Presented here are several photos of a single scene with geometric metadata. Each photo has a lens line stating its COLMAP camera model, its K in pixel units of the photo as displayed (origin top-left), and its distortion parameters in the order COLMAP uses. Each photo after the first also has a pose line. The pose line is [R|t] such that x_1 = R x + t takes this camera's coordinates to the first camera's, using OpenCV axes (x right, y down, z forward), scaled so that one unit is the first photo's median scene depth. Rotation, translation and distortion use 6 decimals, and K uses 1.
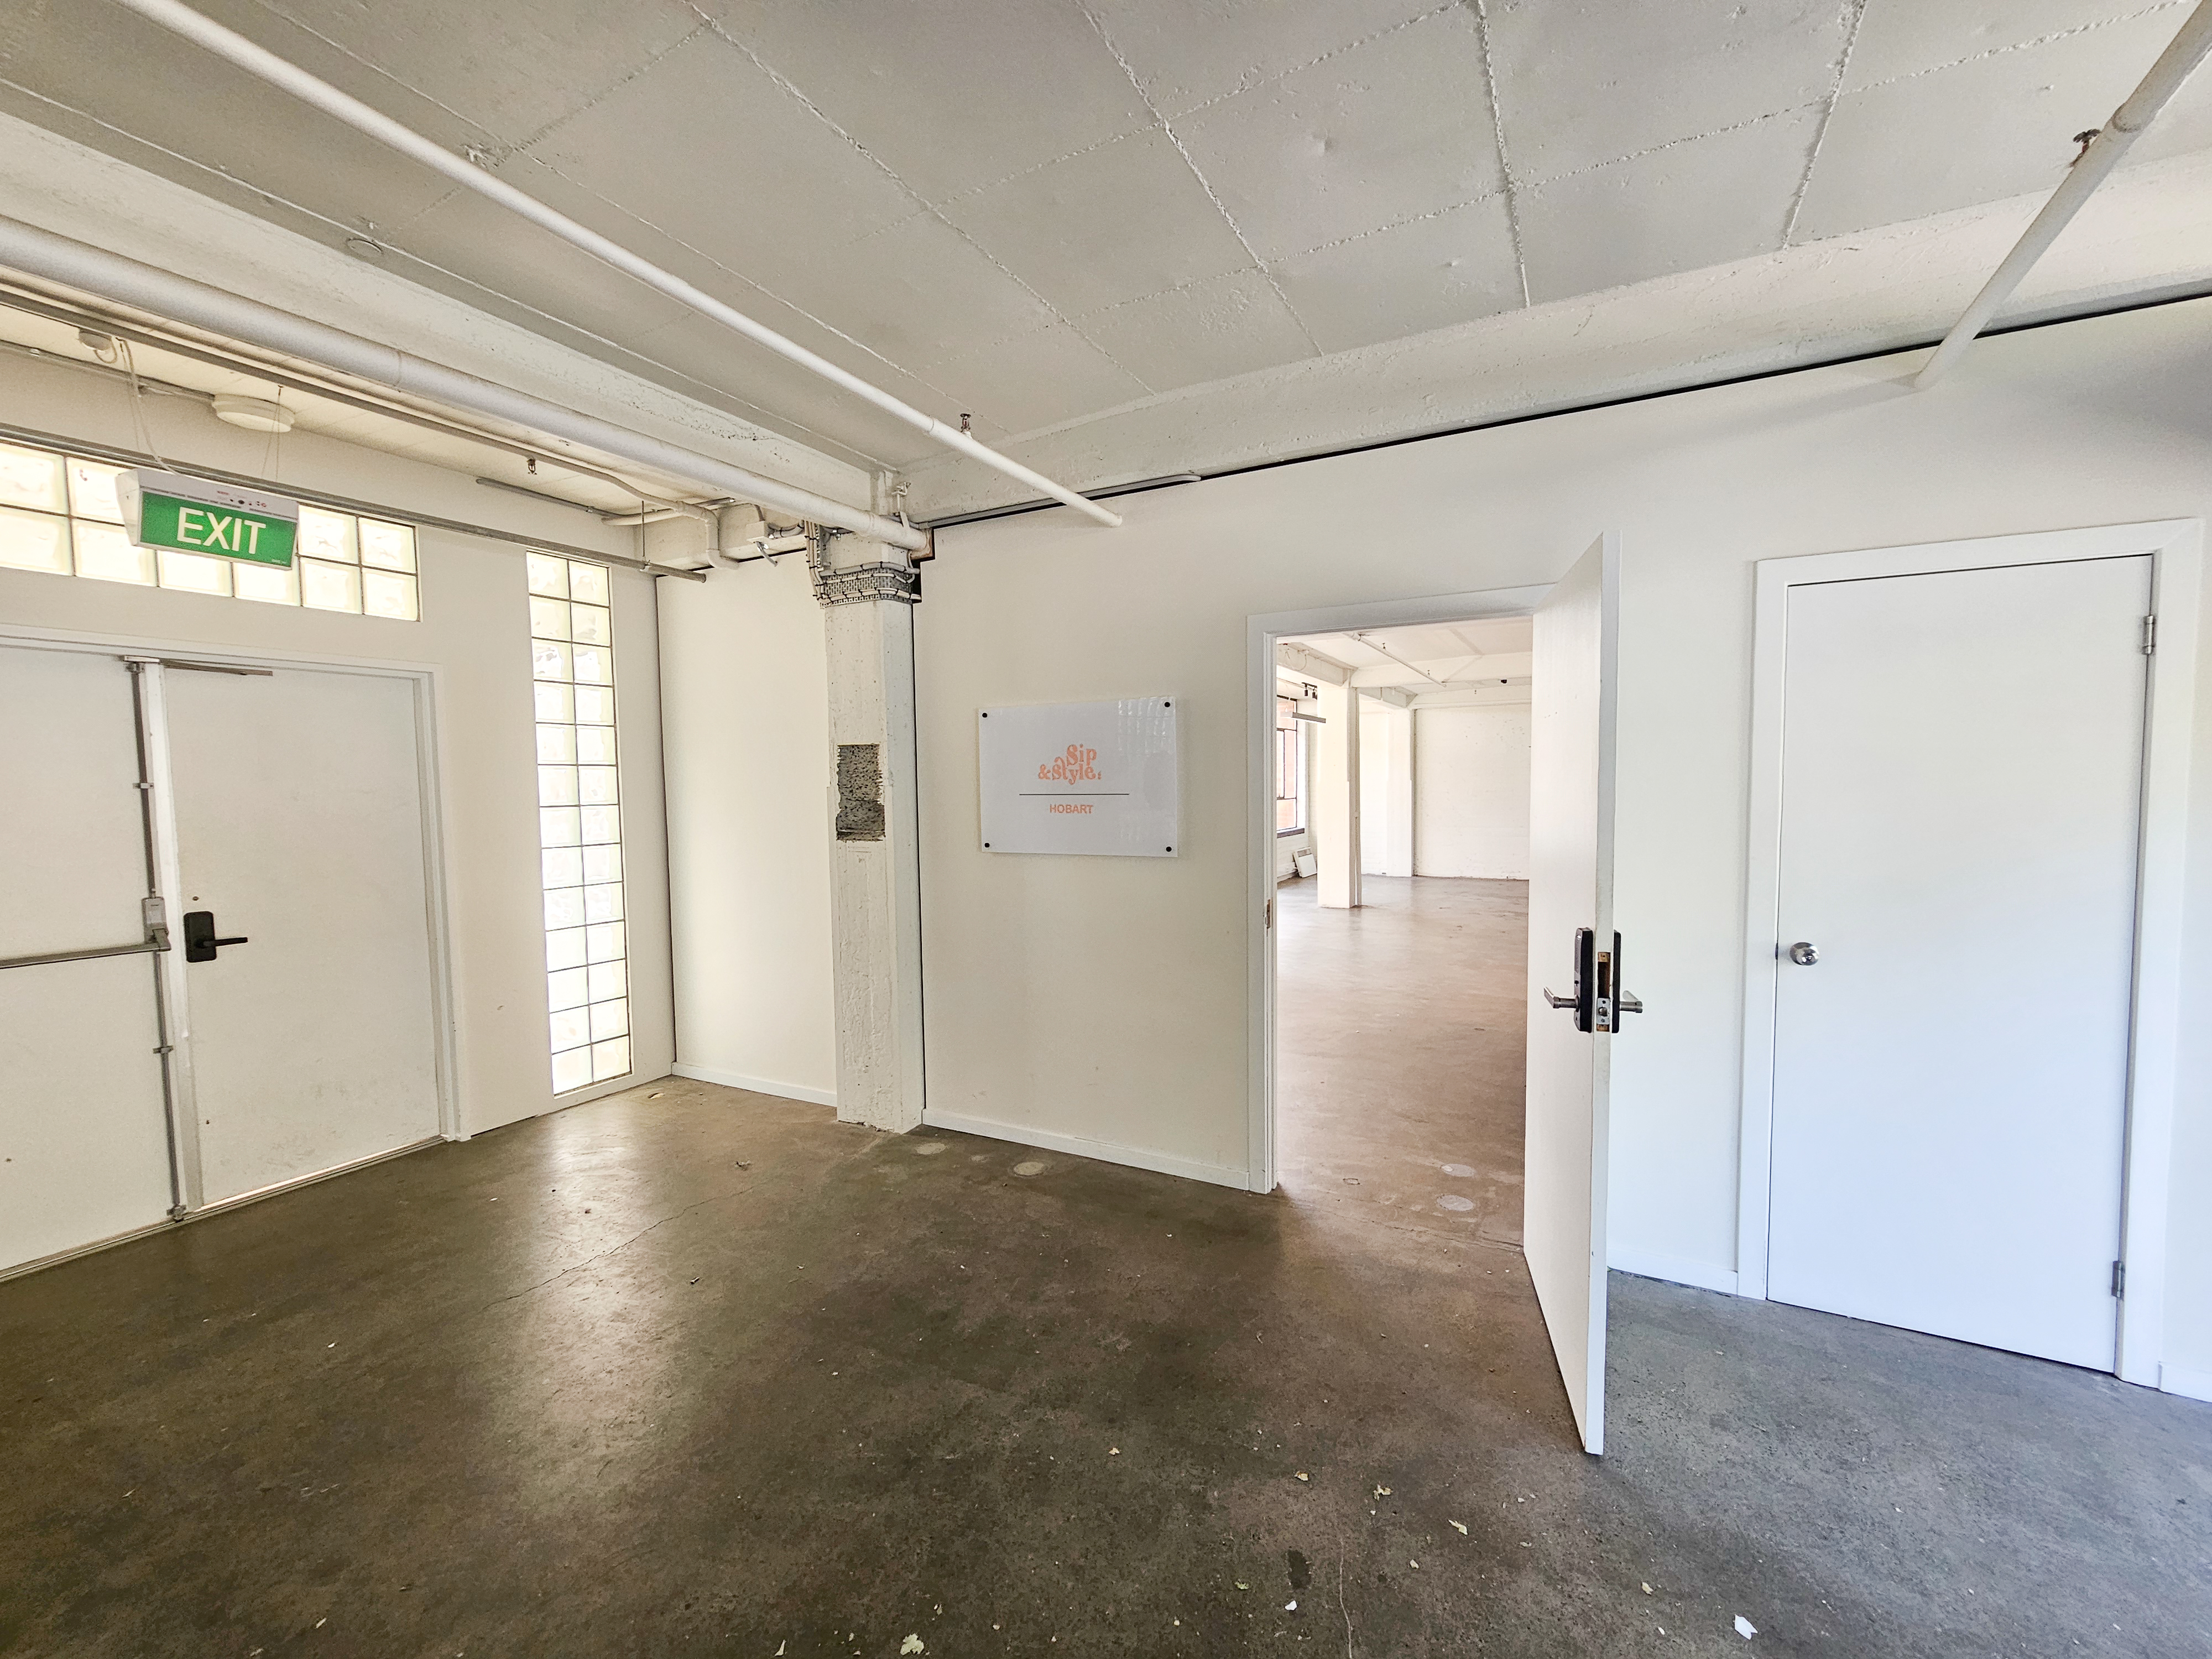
lens RADIAL K [[913.3, 0, 1112.5], [0, 913.3, 830.7], [0, 0, 1]] dist [-0.000290, -0.000146]
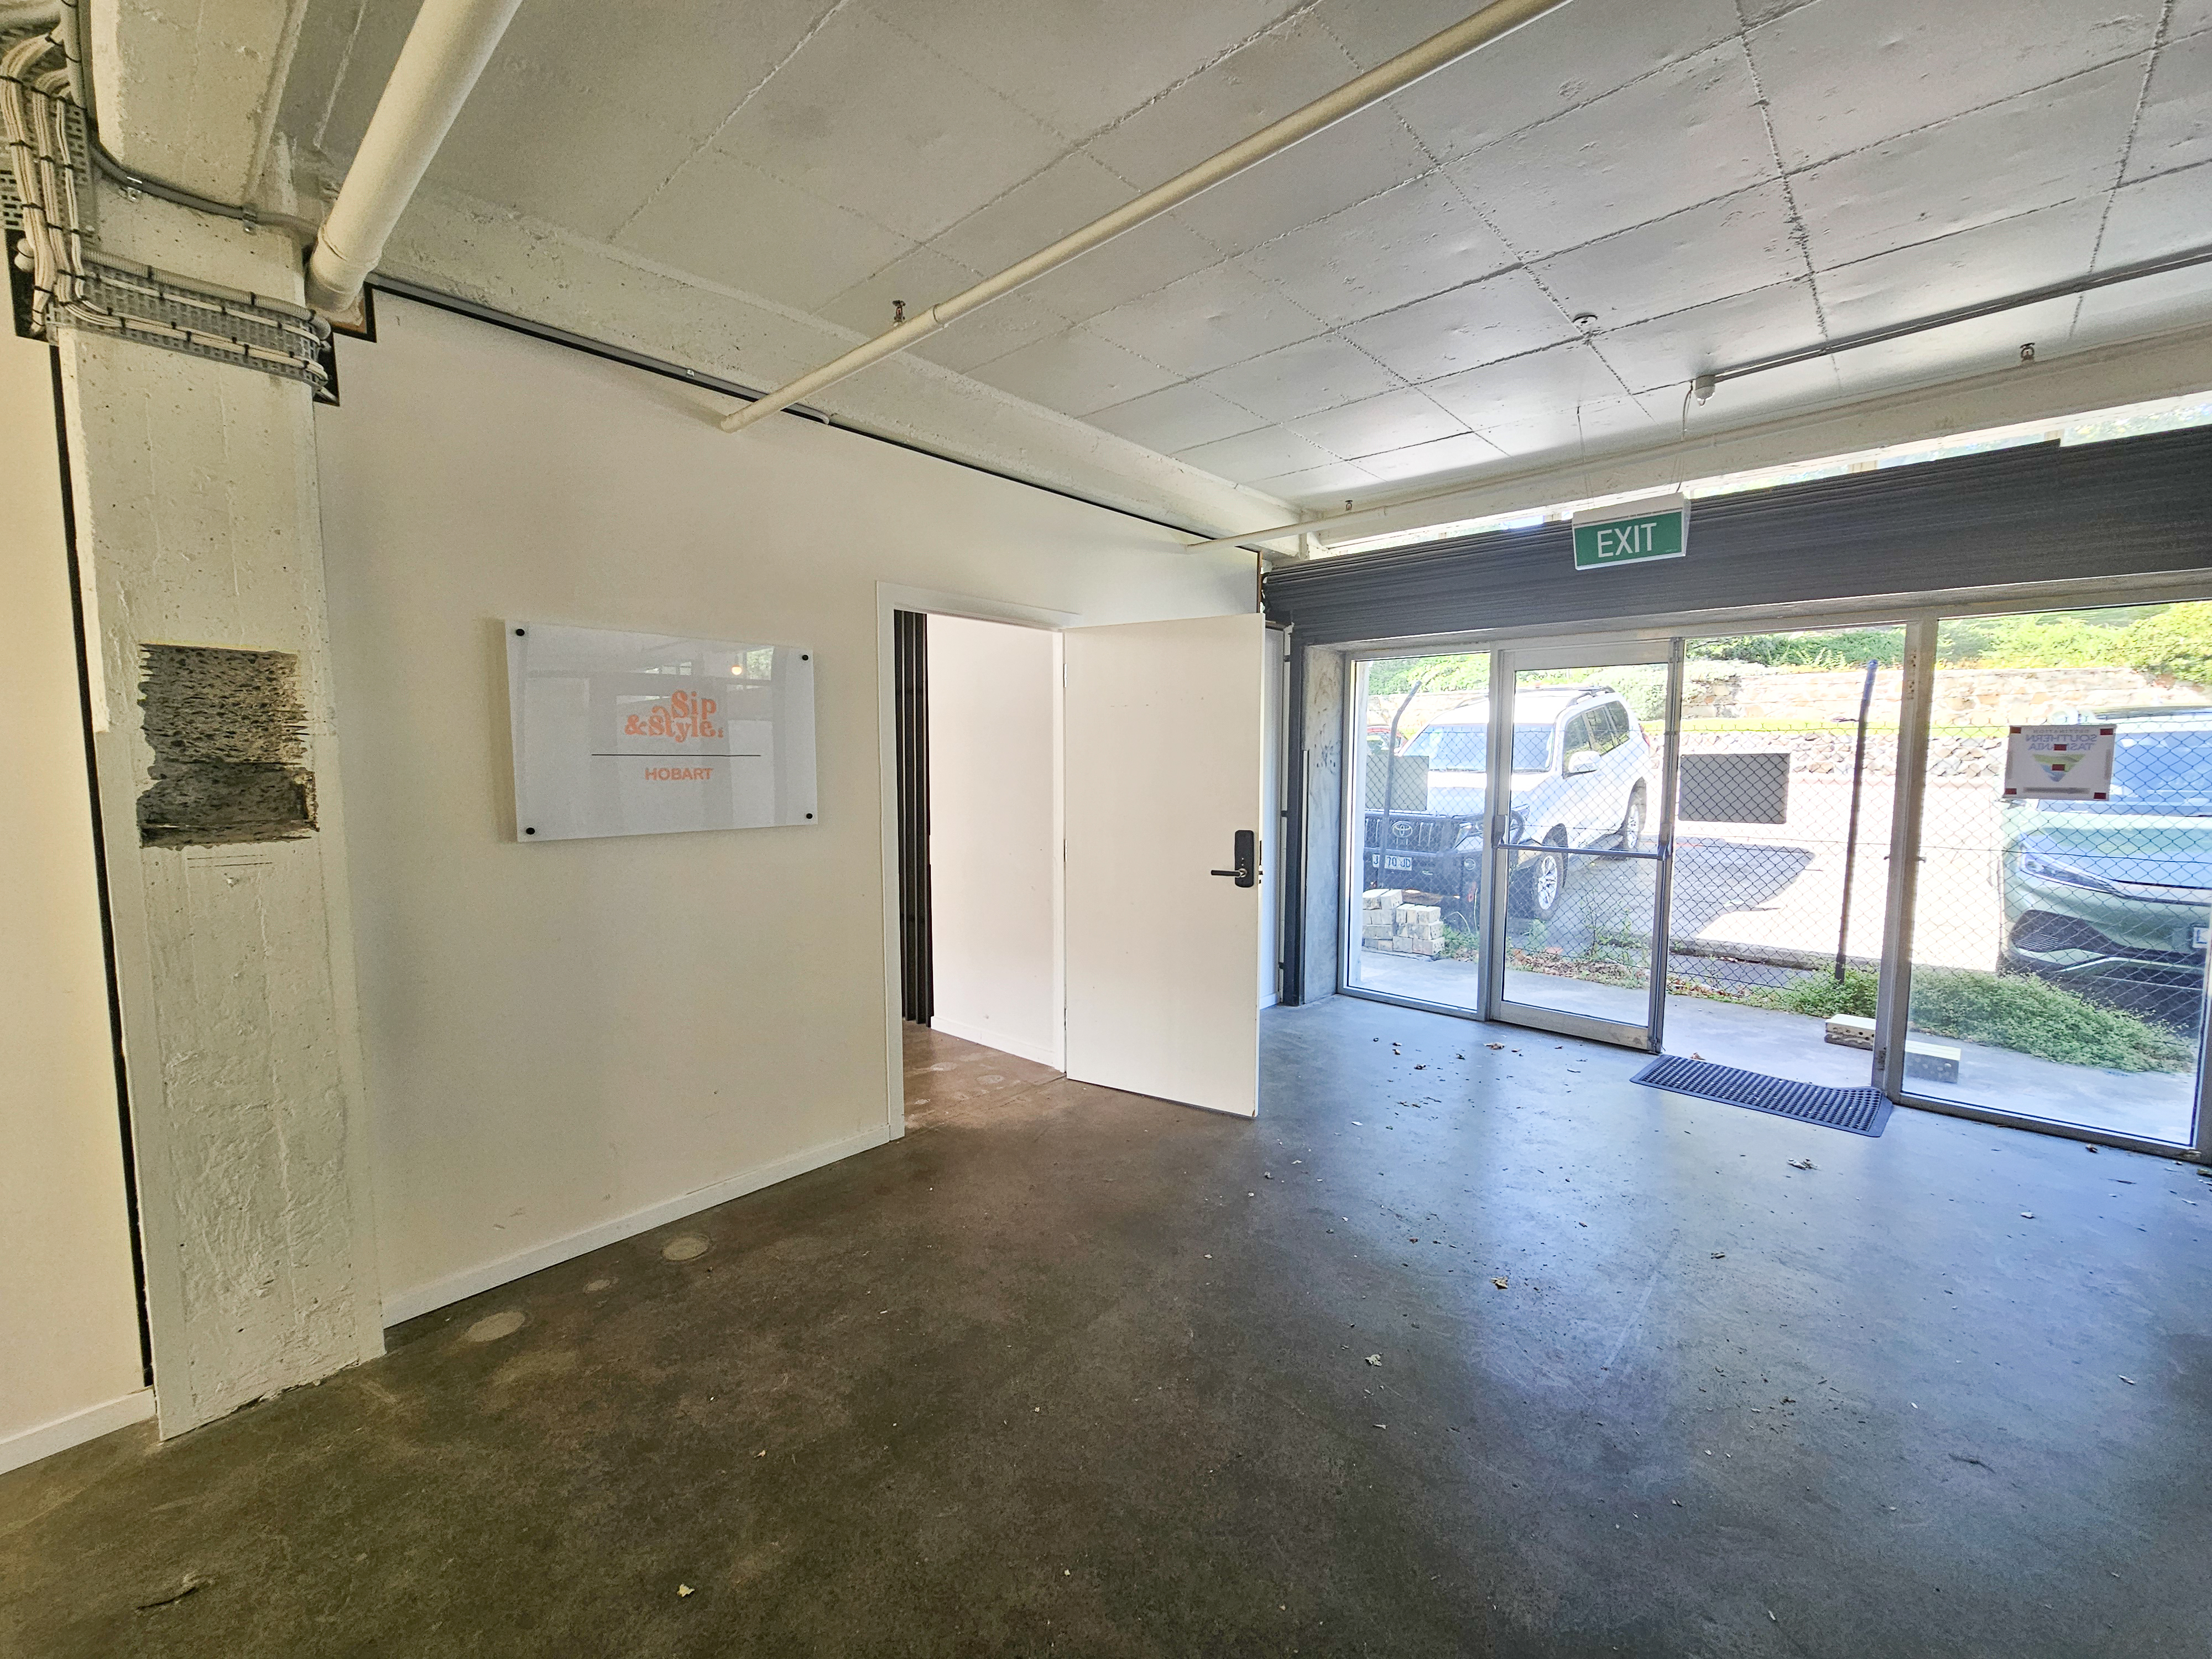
lens RADIAL K [[913.3, 0, 1112.5], [0, 913.3, 830.7], [0, 0, 1]] dist [-0.000290, -0.000146]
pose [[0.238382, -0.062943, 0.969130, -0.710366], [0.049731, 0.997379, 0.052545, 0.001793], [-0.969897, 0.035670, 0.240887, 0.455827]]
